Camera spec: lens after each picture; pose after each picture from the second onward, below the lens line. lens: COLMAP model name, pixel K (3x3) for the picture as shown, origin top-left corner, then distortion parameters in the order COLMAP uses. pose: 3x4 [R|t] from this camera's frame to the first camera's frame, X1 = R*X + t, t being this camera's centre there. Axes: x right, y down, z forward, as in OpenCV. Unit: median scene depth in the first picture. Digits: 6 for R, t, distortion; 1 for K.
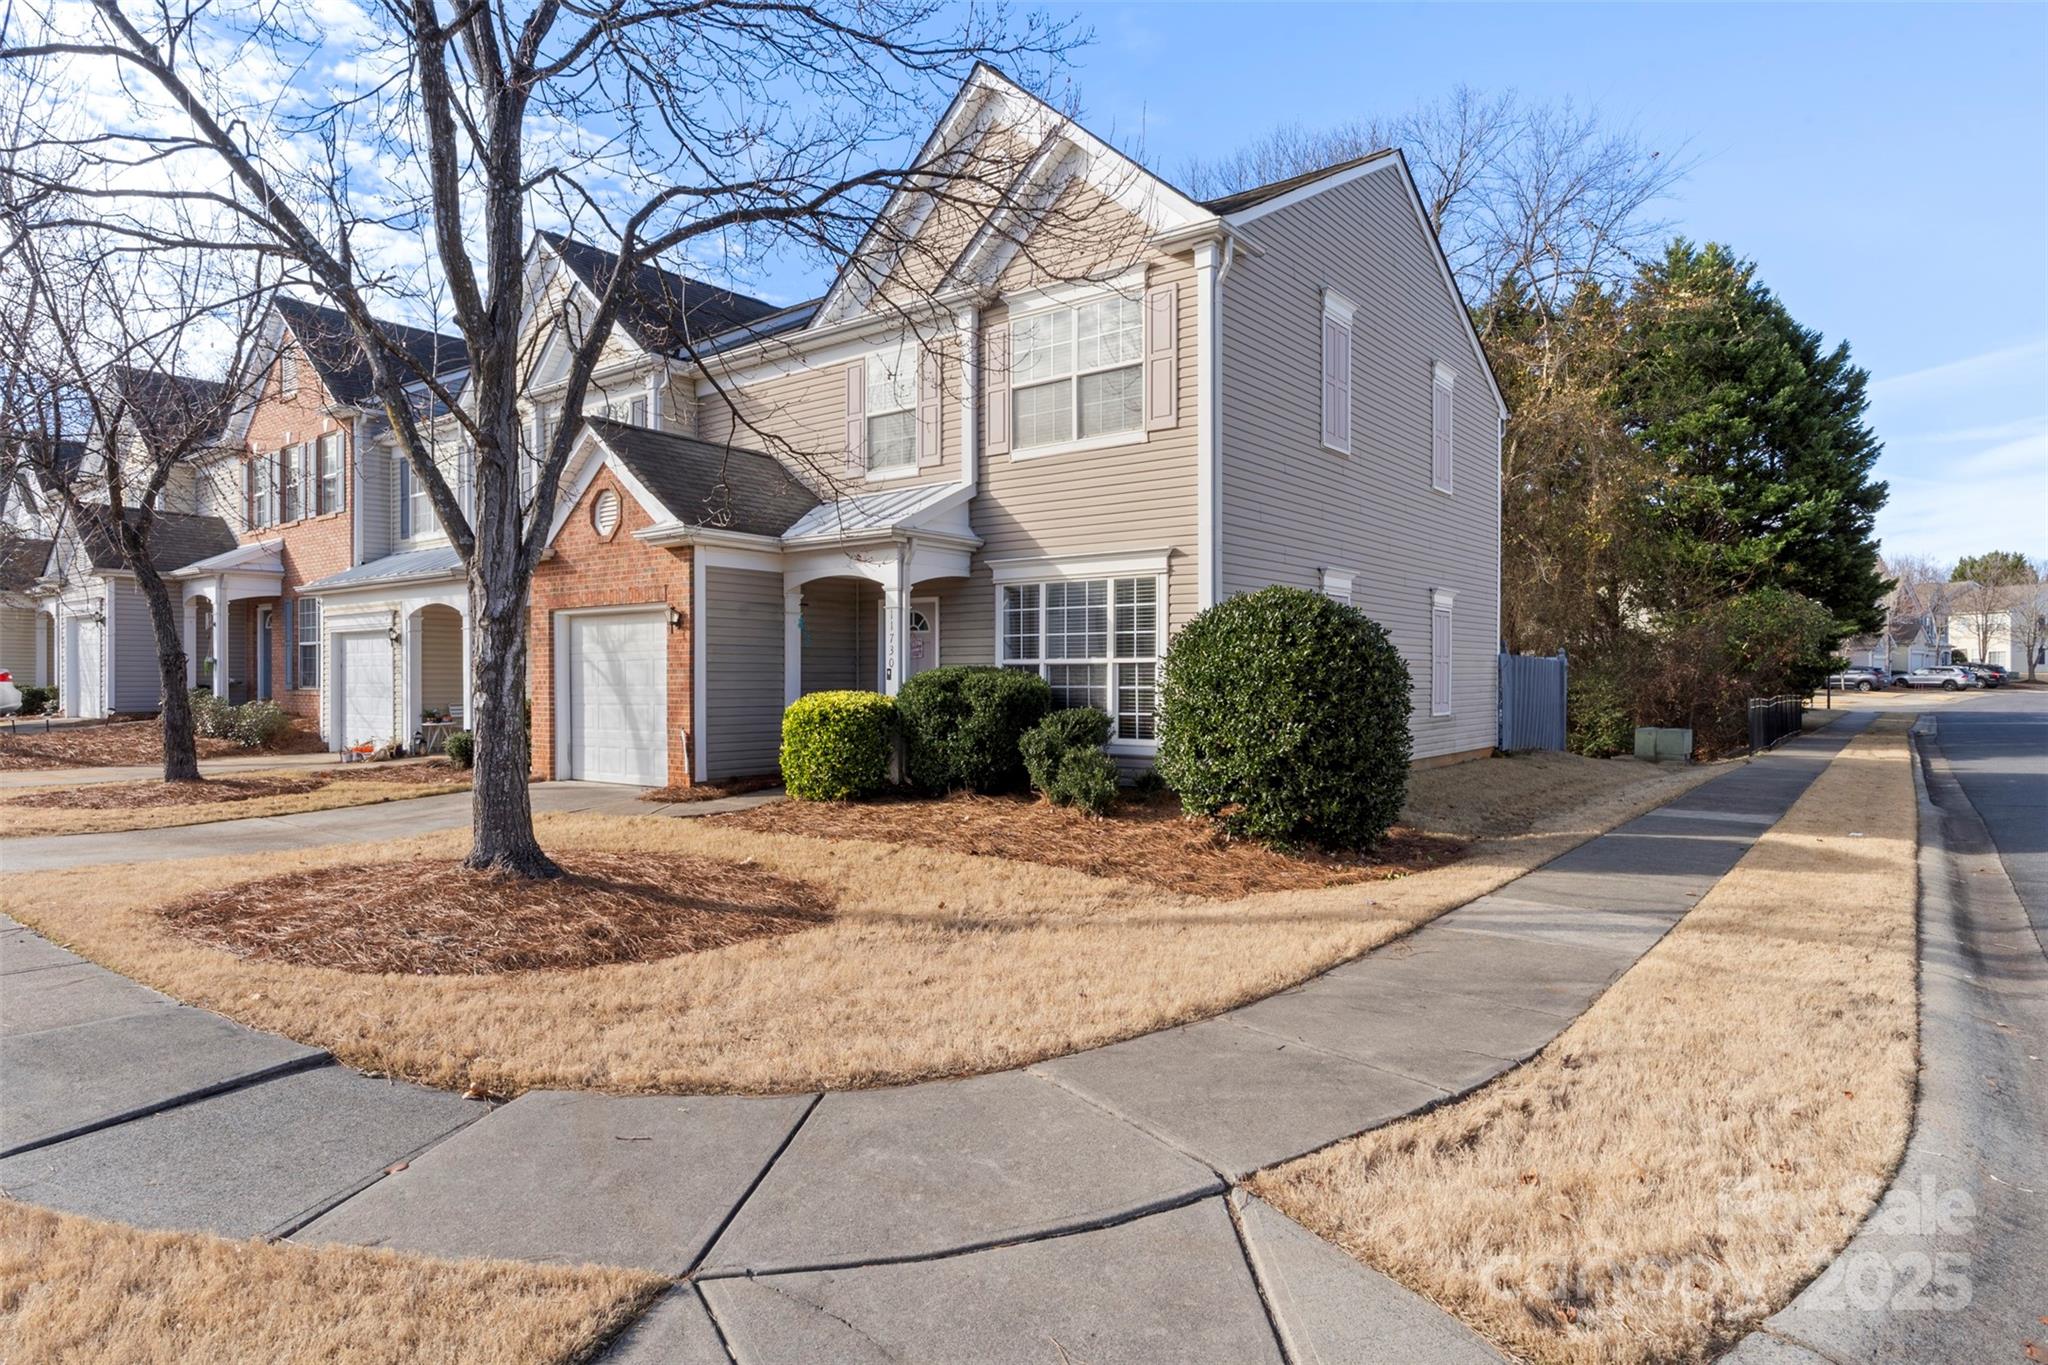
lens RADIAL K [[1425.7, 0, 972.9], [0, 1425.7, 679.8], [0, 0, 1]] dist [0.001652, 0.000119]
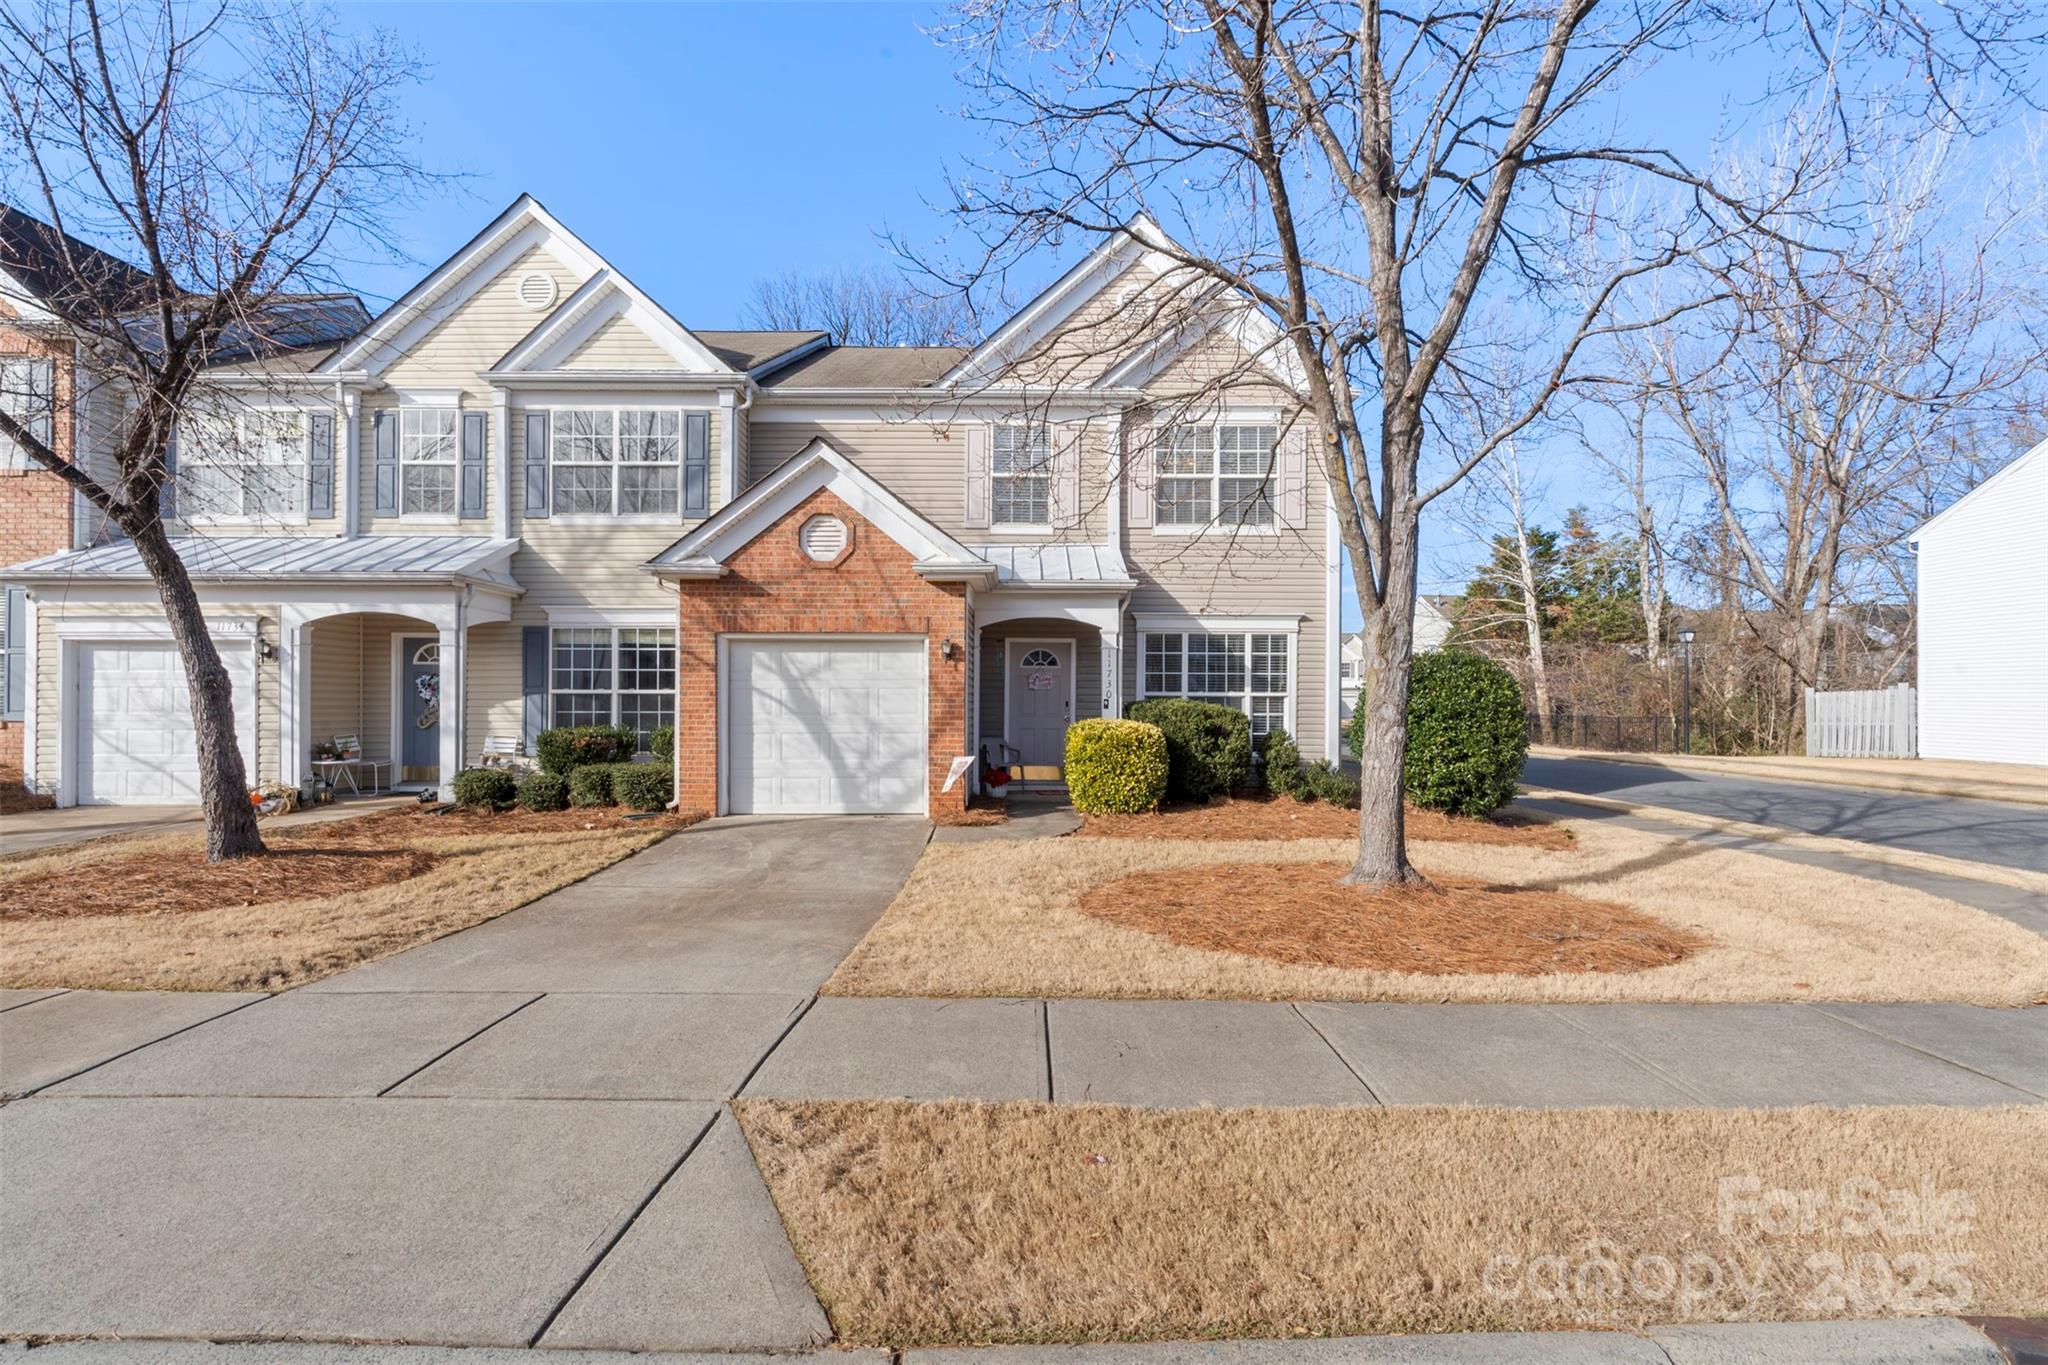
lens RADIAL K [[914.3, 0, 1019.4], [0, 914.3, 694.0], [0, 0, 1]] dist [-0.000891, -0.000150]
pose [[0.755038, 0.008651, 0.655624, -0.617130], [0.000009, 0.999913, -0.013204, -0.002290], [-0.655681, 0.009975, 0.754972, 0.481995]]
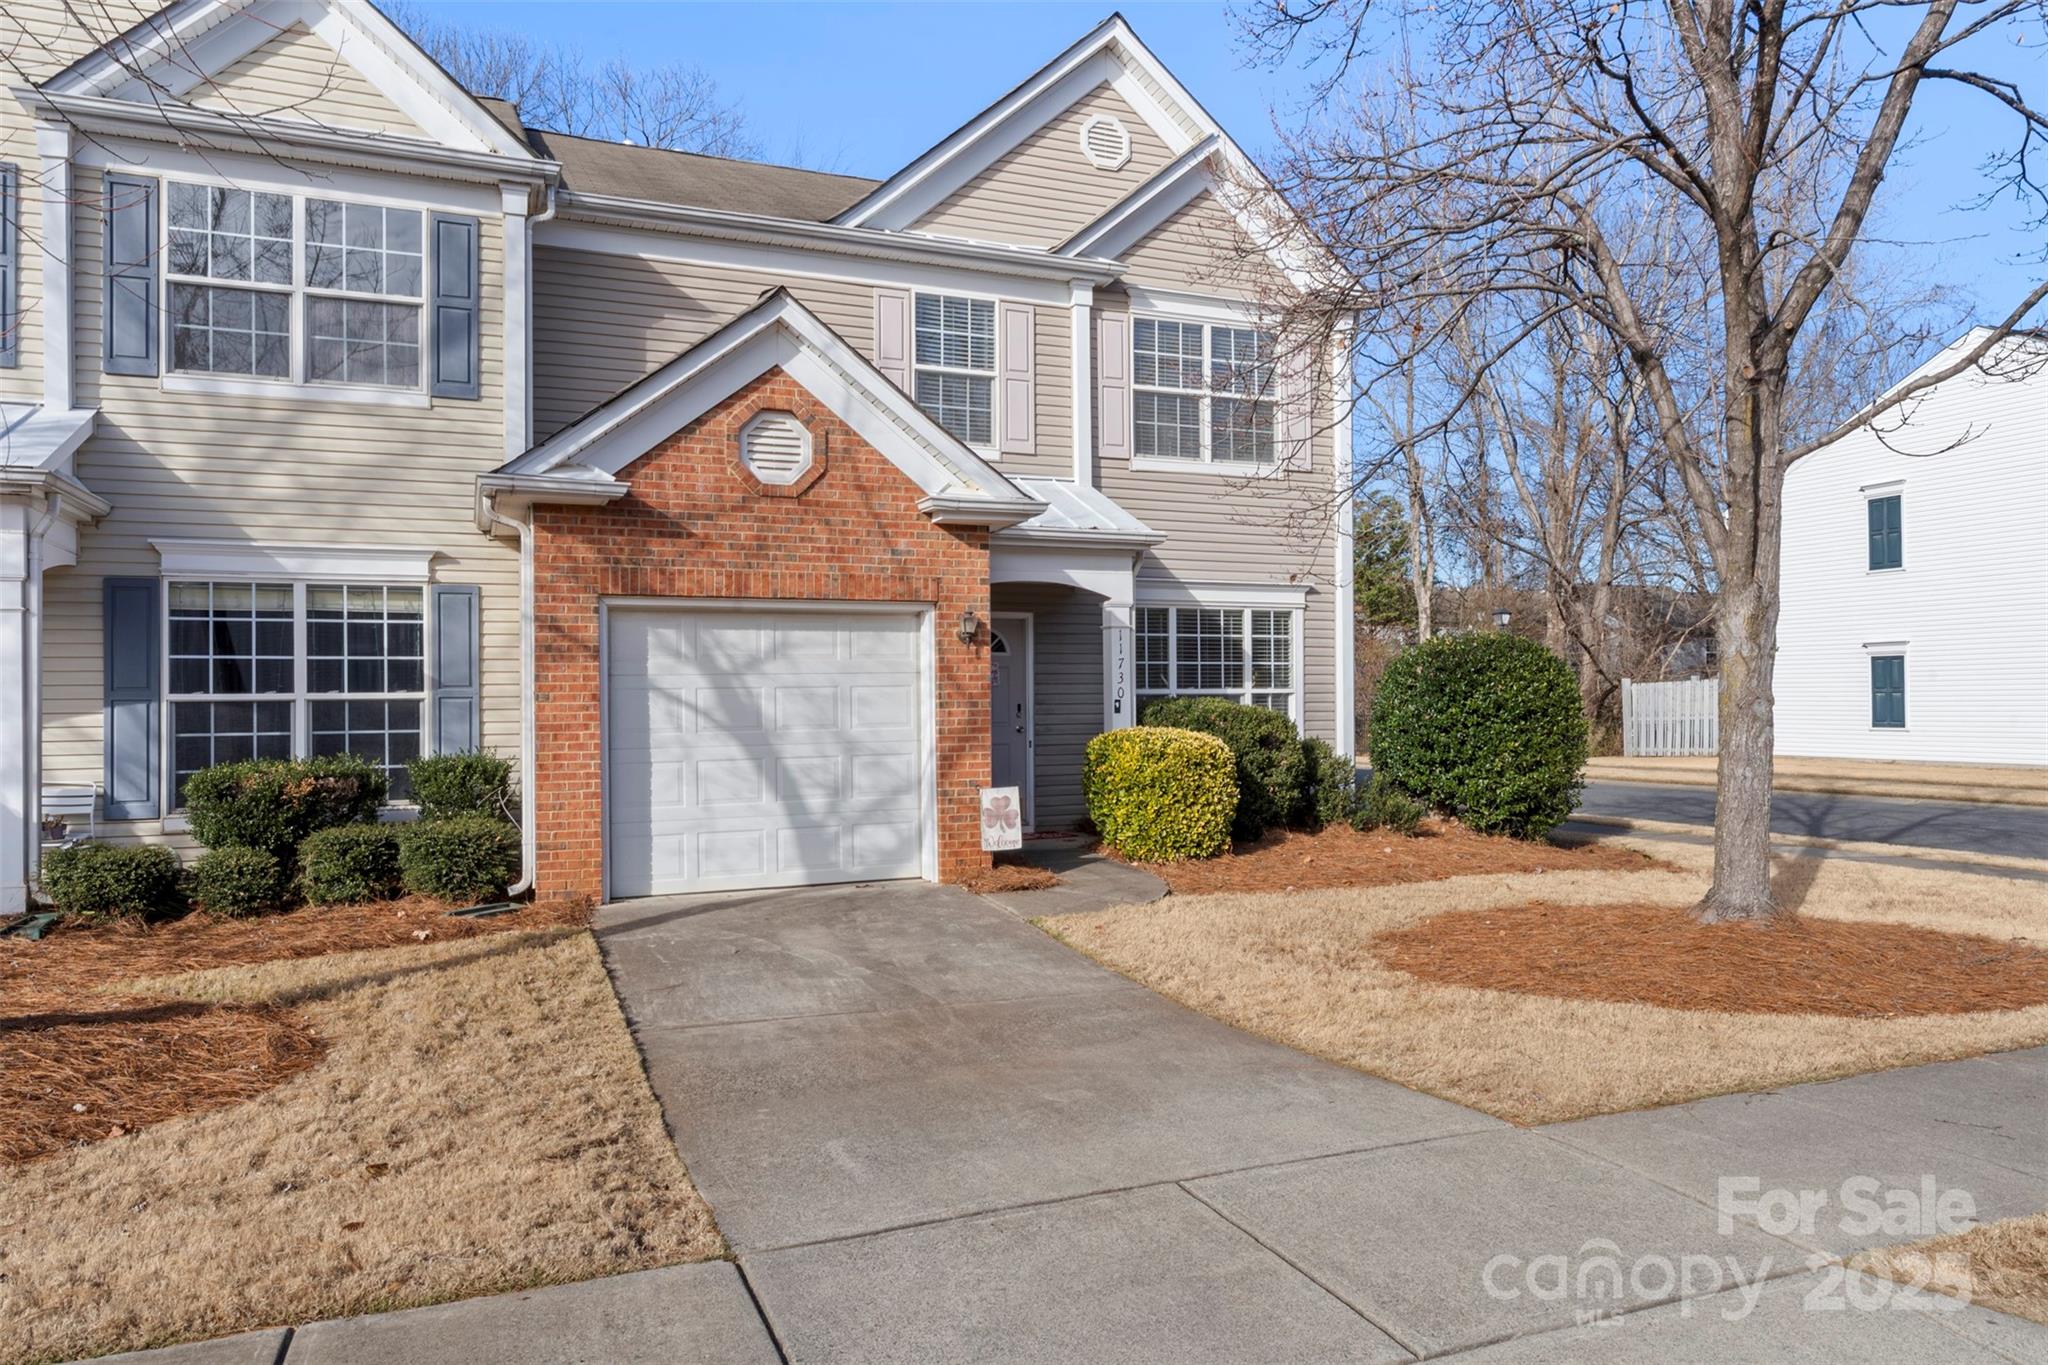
lens RADIAL K [[1333.9, 0, 1024.0], [0, 1333.9, 682.5], [0, 0, 1]] dist [0.003512, 0.000553]
pose [[0.446048, 0.009766, 0.894956, -0.789013], [0.015105, 0.999716, -0.018438, -0.004432], [-0.894882, 0.021743, 0.445774, 0.711071]]
